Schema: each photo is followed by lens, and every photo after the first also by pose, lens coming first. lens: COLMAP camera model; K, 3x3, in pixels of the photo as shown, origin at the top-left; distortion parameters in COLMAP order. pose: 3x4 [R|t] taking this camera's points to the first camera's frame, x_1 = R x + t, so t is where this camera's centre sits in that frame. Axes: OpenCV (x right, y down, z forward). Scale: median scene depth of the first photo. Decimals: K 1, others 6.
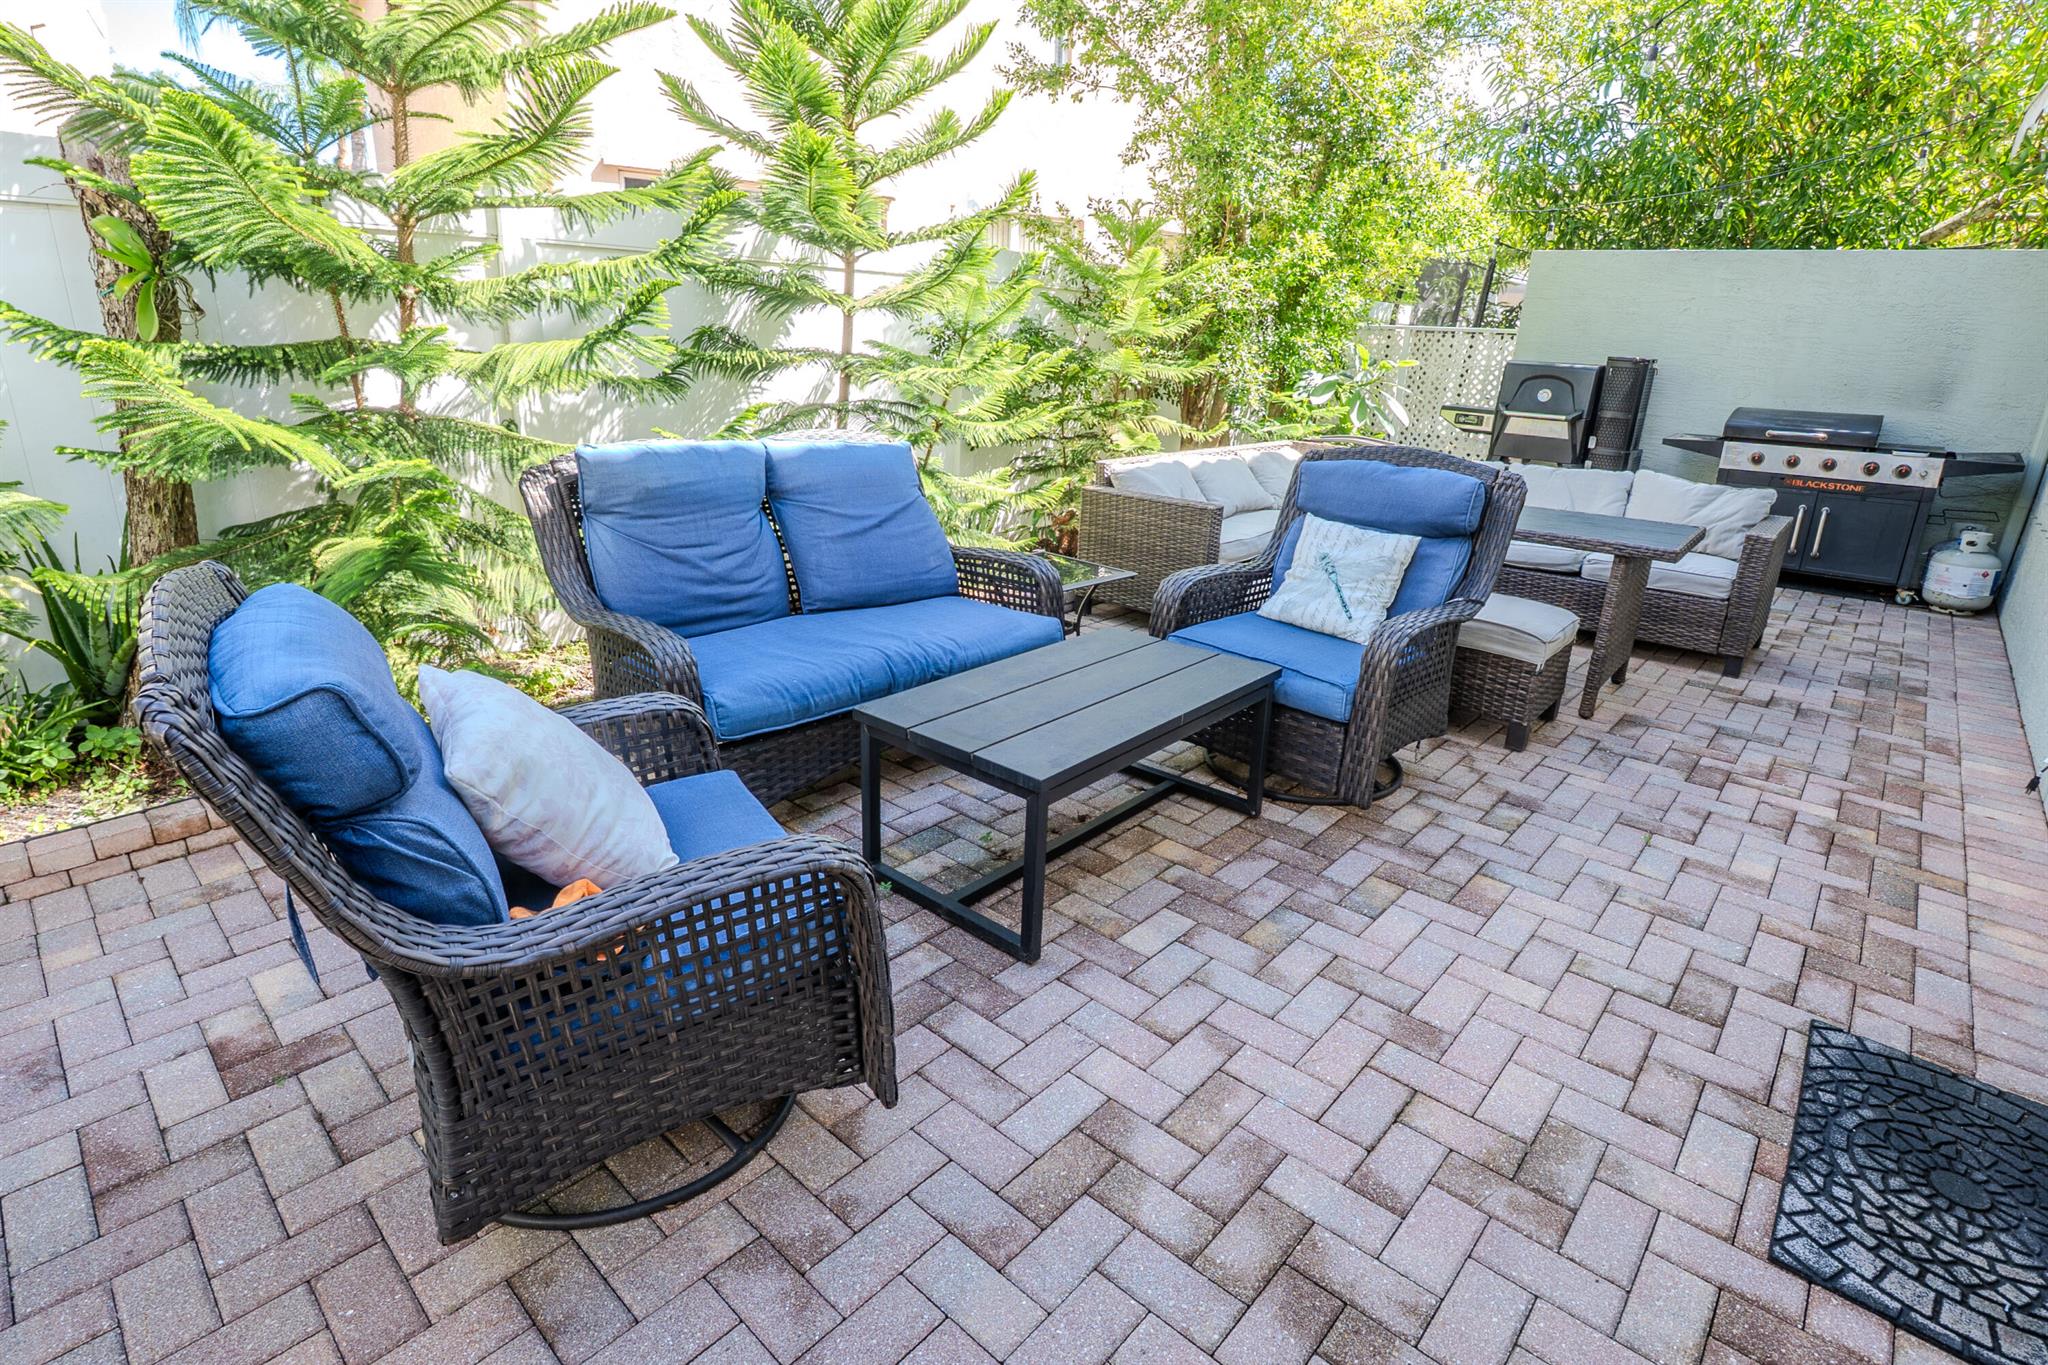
lens RADIAL K [[998.4, 0, 1021.8], [0, 998.4, 688.4], [0, 0, 1]] dist [-0.031184, 0.001106]
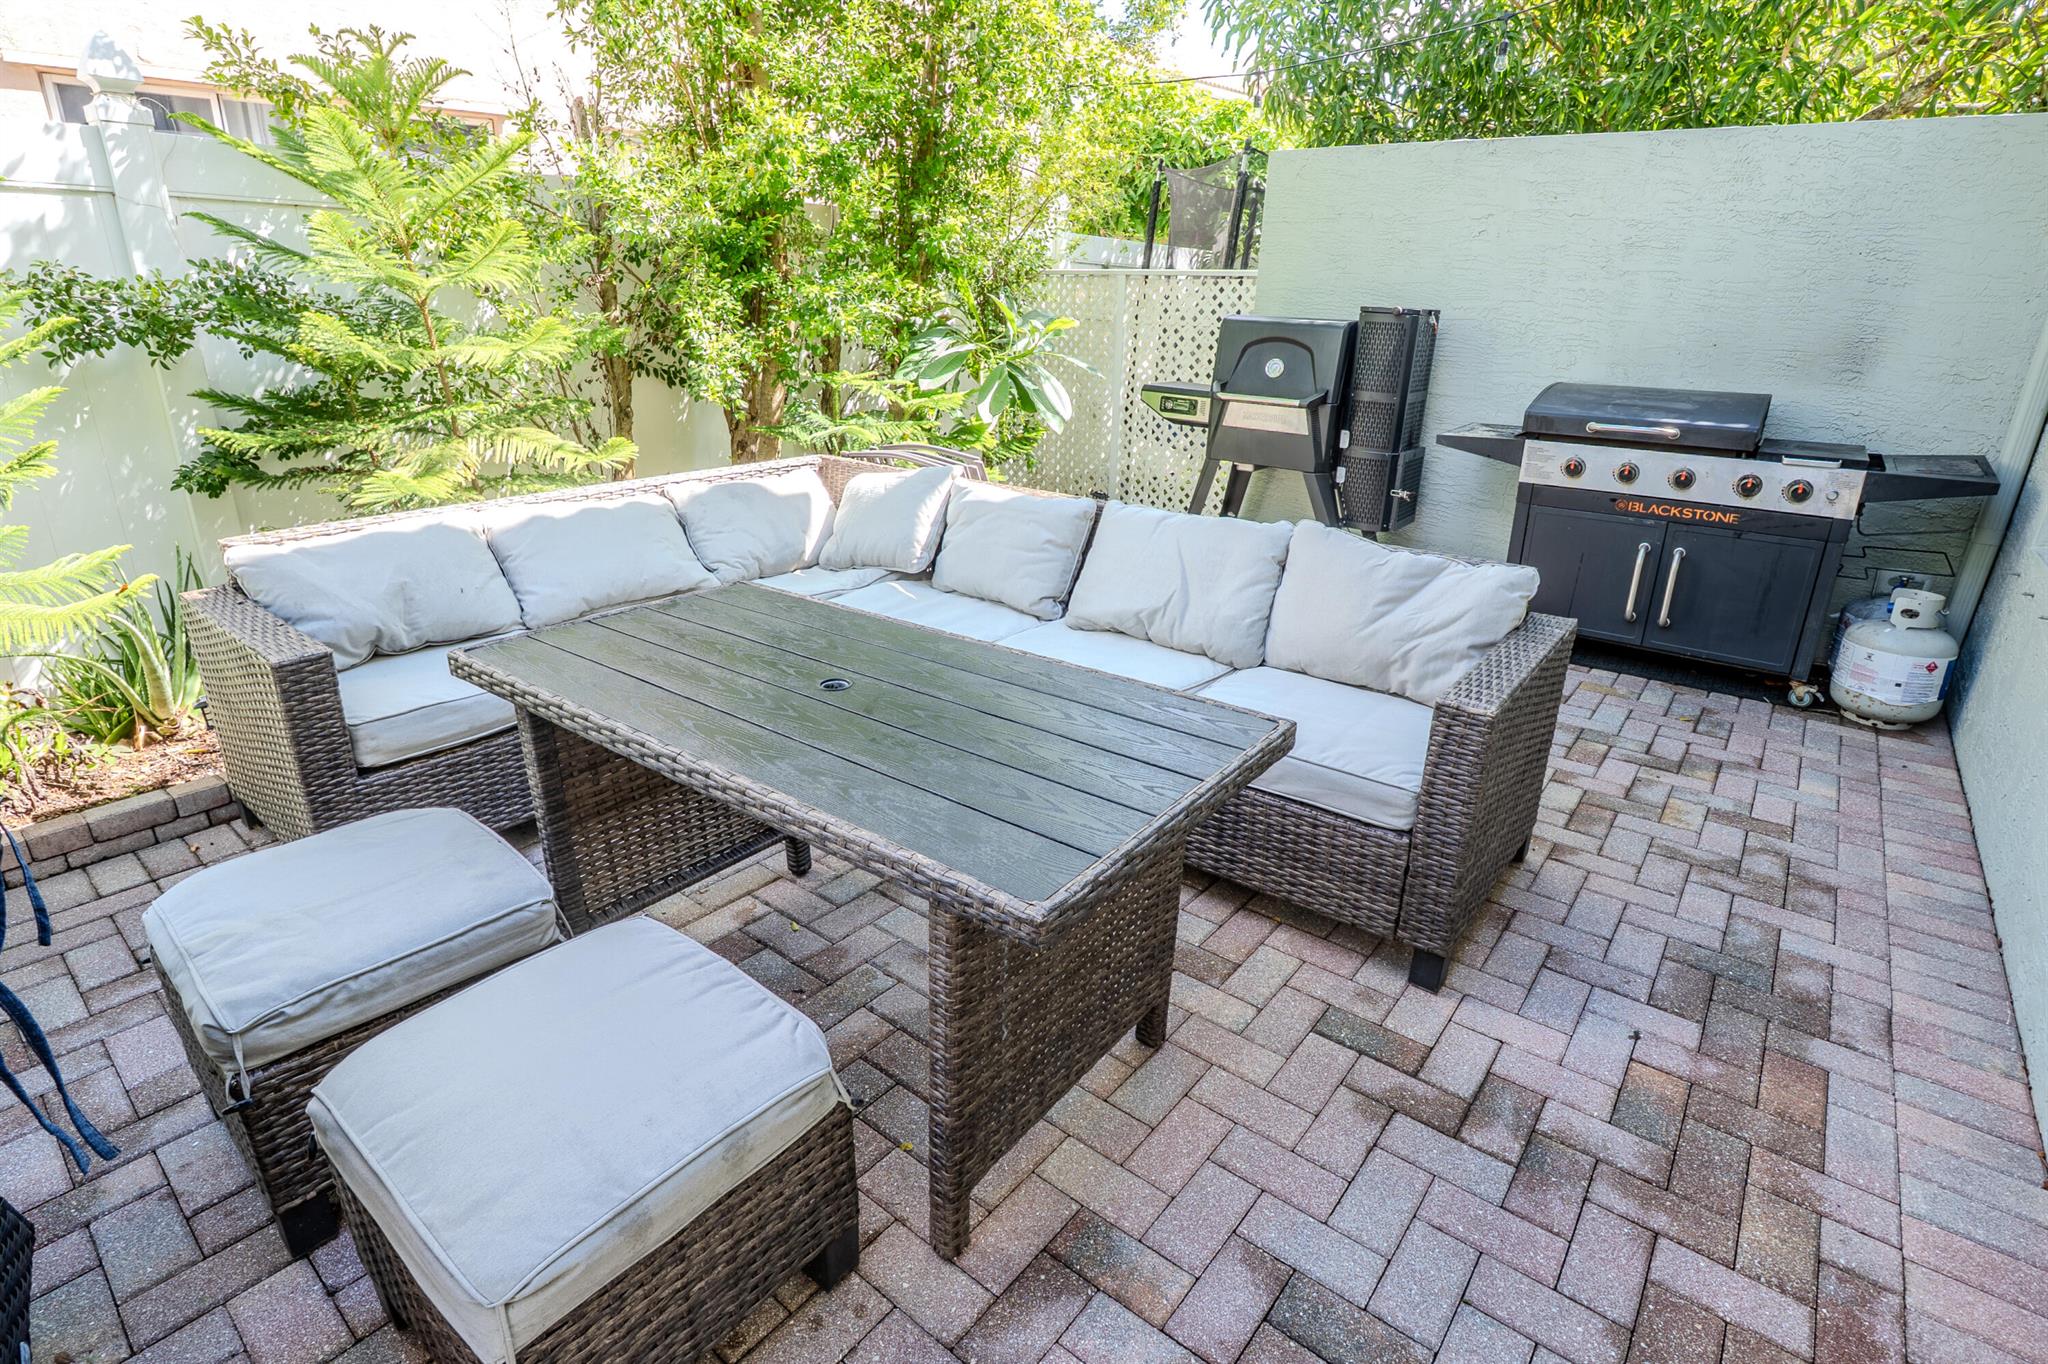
lens RADIAL K [[998.4, 0, 1025.0], [0, 998.4, 677.7], [0, 0, 1]] dist [-0.031184, 0.001106]
pose [[0.998382, -0.029554, 0.048589, 0.381056], [0.028270, 0.999238, 0.026908, -0.132934], [-0.049348, -0.025491, 0.998456, 0.400944]]
